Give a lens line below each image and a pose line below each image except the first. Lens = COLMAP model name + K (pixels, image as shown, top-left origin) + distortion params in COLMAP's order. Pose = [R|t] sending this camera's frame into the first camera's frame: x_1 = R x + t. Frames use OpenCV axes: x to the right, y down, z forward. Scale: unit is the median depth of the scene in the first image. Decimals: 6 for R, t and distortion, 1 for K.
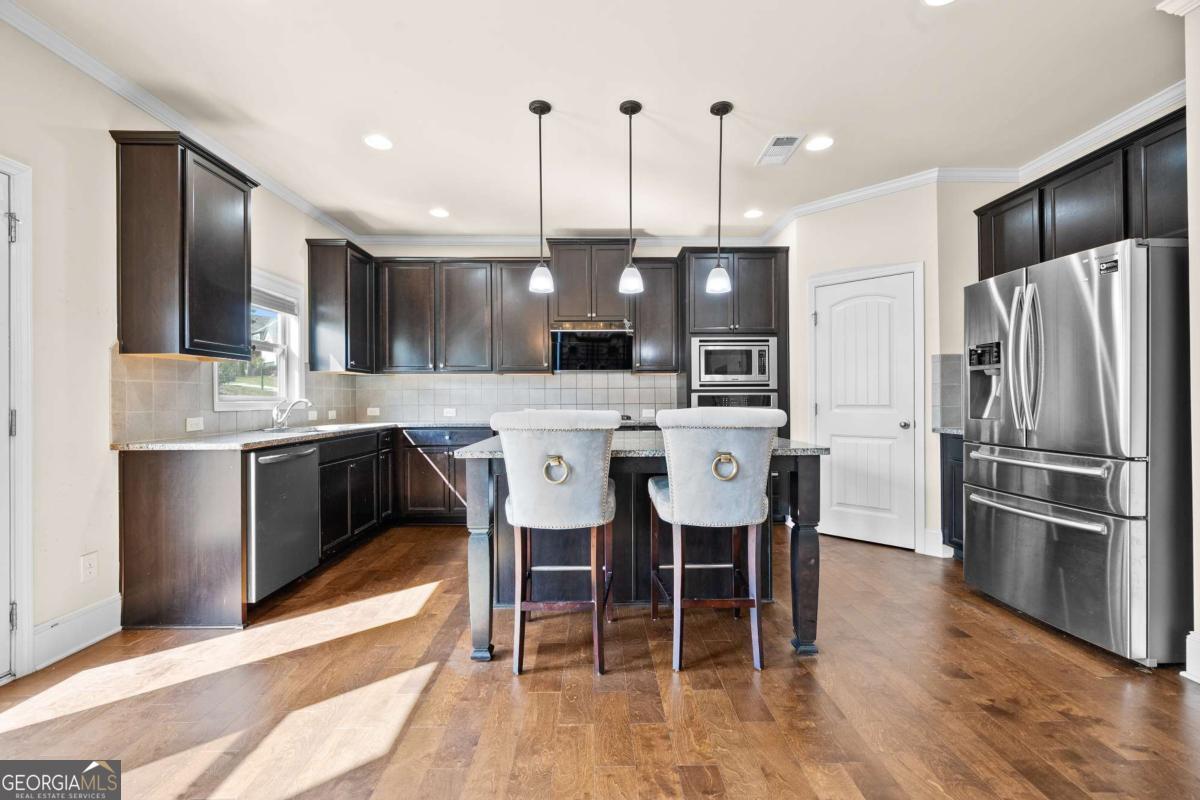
lens RADIAL K [[510.5, 0, 600.3], [0, 510.5, 399.8], [0, 0, 1]] dist [0.002576, 0.000688]
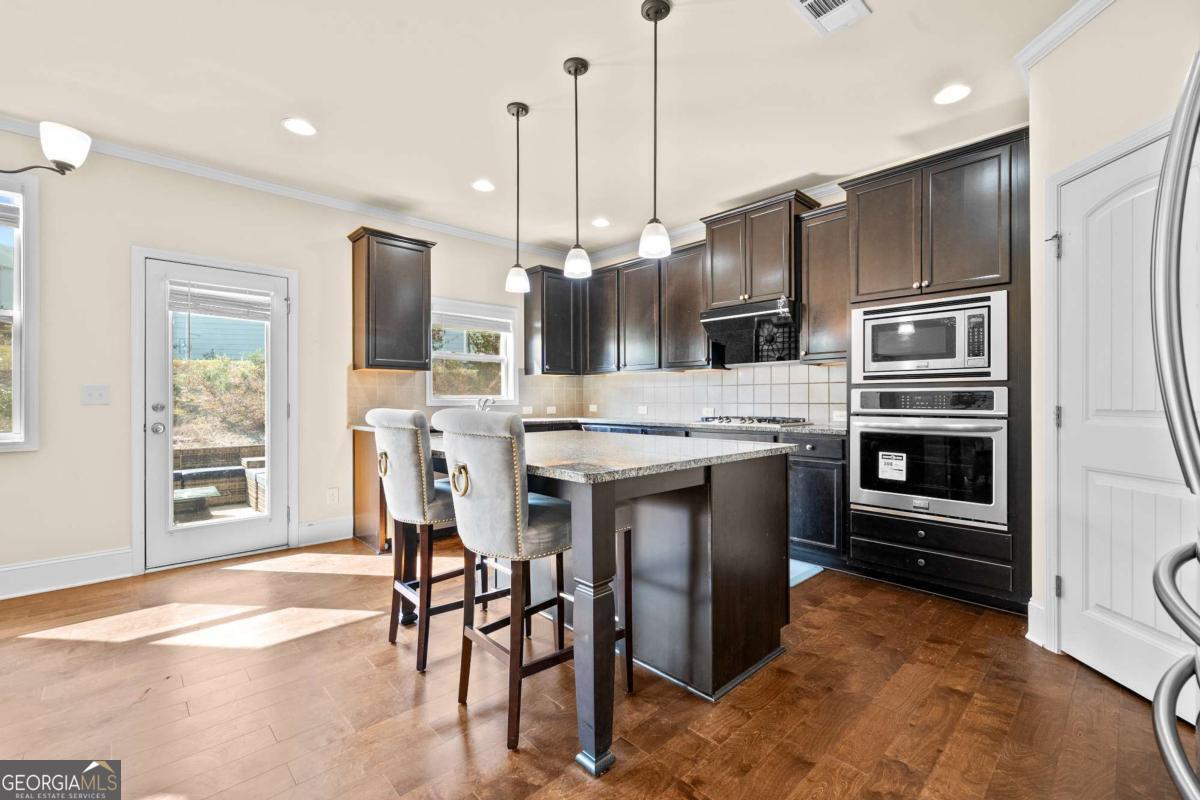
lens RADIAL K [[510.5, 0, 600.3], [0, 510.5, 399.8], [0, 0, 1]] dist [0.002576, 0.000688]
pose [[0.675312, 0.004715, -0.737517, 0.480356], [-0.000191, 0.999981, 0.006217, -0.002821], [0.737532, -0.004057, 0.675300, 0.285304]]
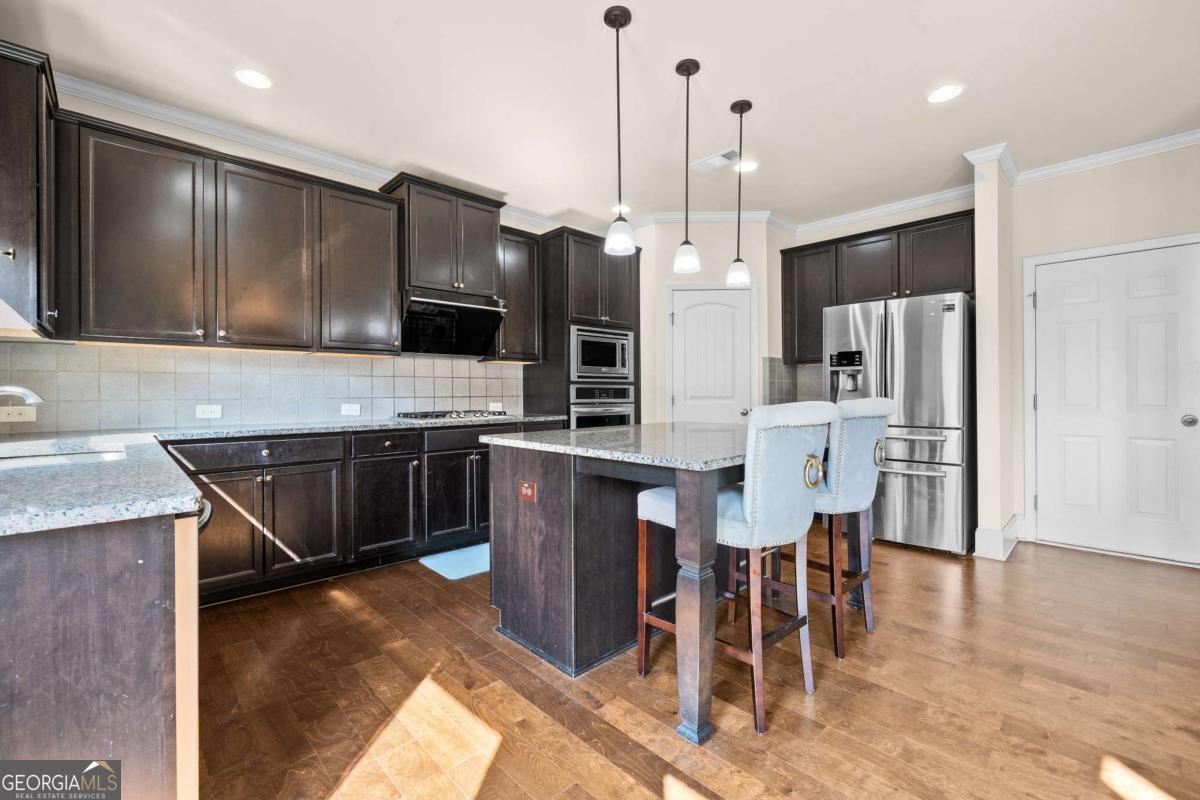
lens RADIAL K [[512.2, 0, 601.5], [0, 512.2, 394.9], [0, 0, 1]] dist [-0.001546, 0.000261]
pose [[0.730206, -0.000834, 0.683226, -0.435771], [-0.000128, 0.999999, 0.001358, 0.004131], [-0.683227, -0.001079, 0.730206, 0.289156]]
